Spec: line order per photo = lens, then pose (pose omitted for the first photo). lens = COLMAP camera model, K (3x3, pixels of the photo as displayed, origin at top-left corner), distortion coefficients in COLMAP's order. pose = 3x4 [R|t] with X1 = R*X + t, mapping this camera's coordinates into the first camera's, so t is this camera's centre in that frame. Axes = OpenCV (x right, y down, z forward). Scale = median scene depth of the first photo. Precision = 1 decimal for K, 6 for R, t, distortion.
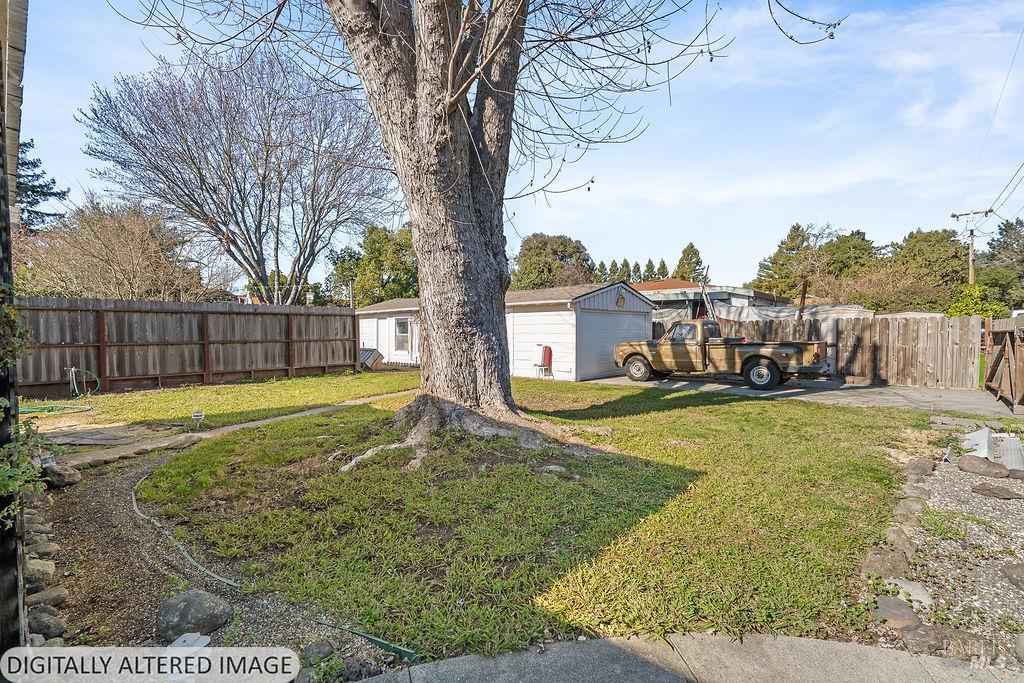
lens RADIAL K [[471.3, 0, 513.5], [0, 471.3, 342.4], [0, 0, 1]] dist [0.000969, 0.001464]
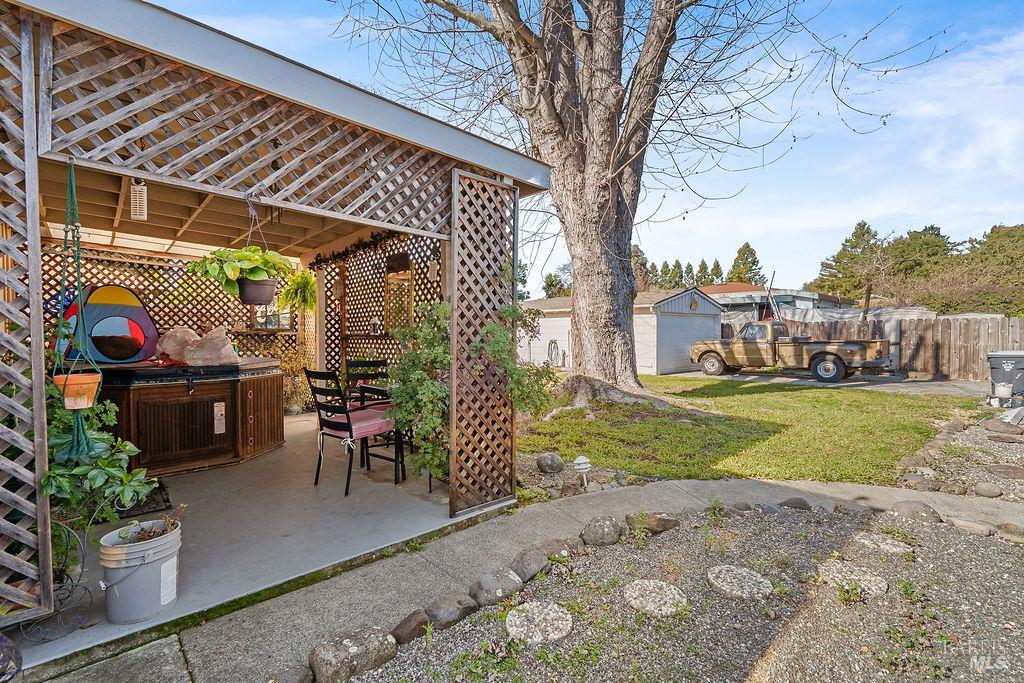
lens RADIAL K [[471.3, 0, 510.4], [0, 471.3, 343.9], [0, 0, 1]] dist [0.000969, 0.001464]
pose [[0.994930, -0.000228, -0.100570, -0.115903], [0.000096, 0.999999, -0.001318, 0.008523], [0.100571, 0.001301, 0.994929, -0.200461]]
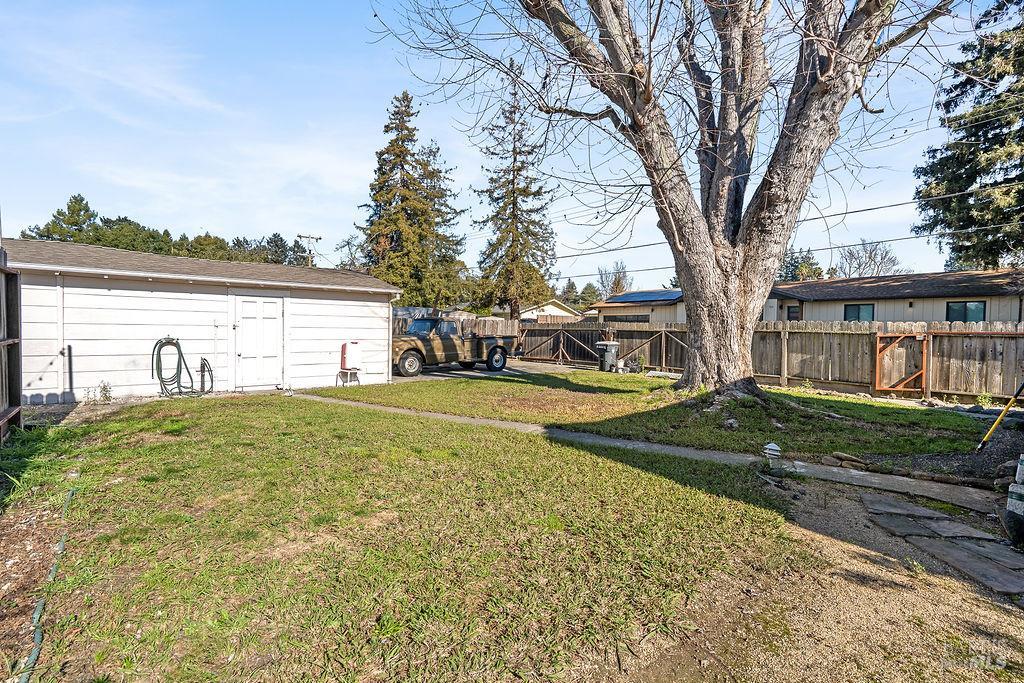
lens RADIAL K [[471.3, 0, 509.9], [0, 471.3, 338.4], [0, 0, 1]] dist [0.000969, 0.001464]
pose [[0.149277, -0.015601, 0.988672, -0.759769], [0.006414, 0.999870, 0.014809, -0.012600], [-0.988775, 0.004131, 0.149357, 0.699756]]
